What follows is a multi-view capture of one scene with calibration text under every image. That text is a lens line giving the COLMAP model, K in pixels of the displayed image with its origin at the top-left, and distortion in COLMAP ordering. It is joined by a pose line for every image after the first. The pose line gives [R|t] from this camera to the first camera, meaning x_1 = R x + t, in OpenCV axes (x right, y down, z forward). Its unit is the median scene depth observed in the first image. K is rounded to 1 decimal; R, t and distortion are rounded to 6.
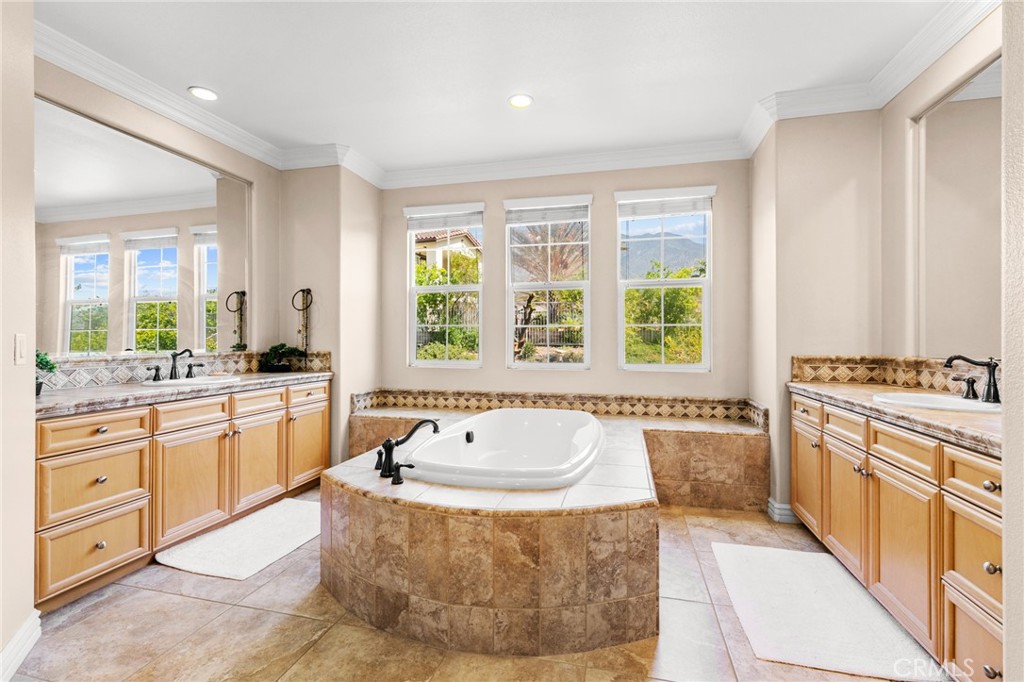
lens RADIAL K [[439.6, 0, 512.7], [0, 439.6, 336.4], [0, 0, 1]] dist [0.000125, -0.000010]
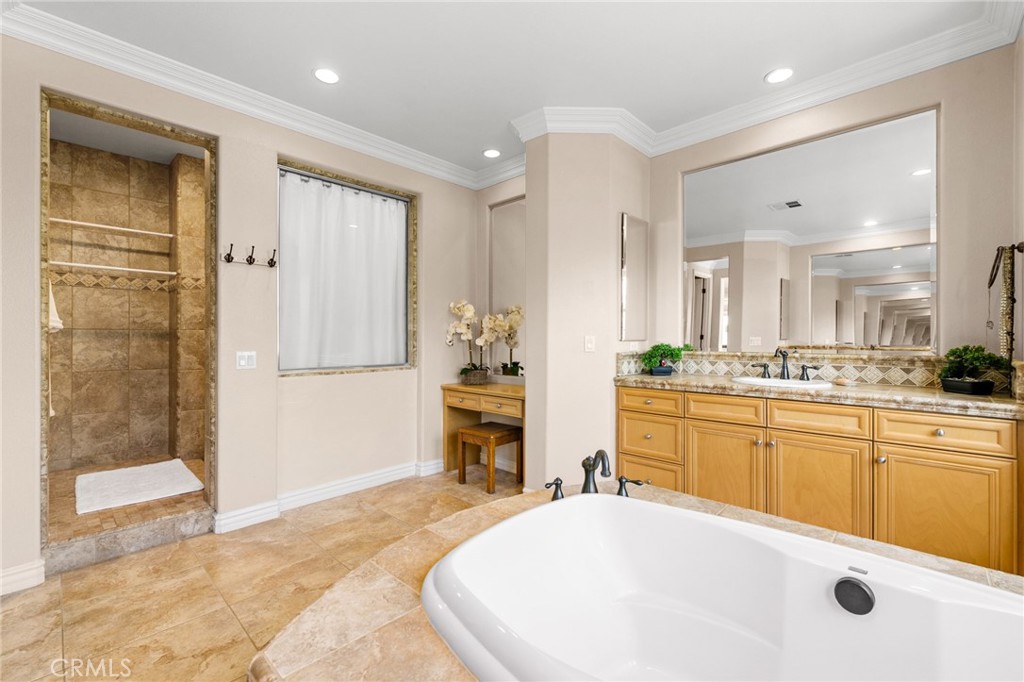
lens RADIAL K [[439.6, 0, 512.5], [0, 439.6, 341.8], [0, 0, 1]] dist [0.000125, -0.000010]
pose [[-0.487989, 0.009276, -0.872800, 0.365670], [0.005681, 0.999956, 0.007452, 0.003041], [0.872831, -0.001322, -0.488021, 0.903111]]
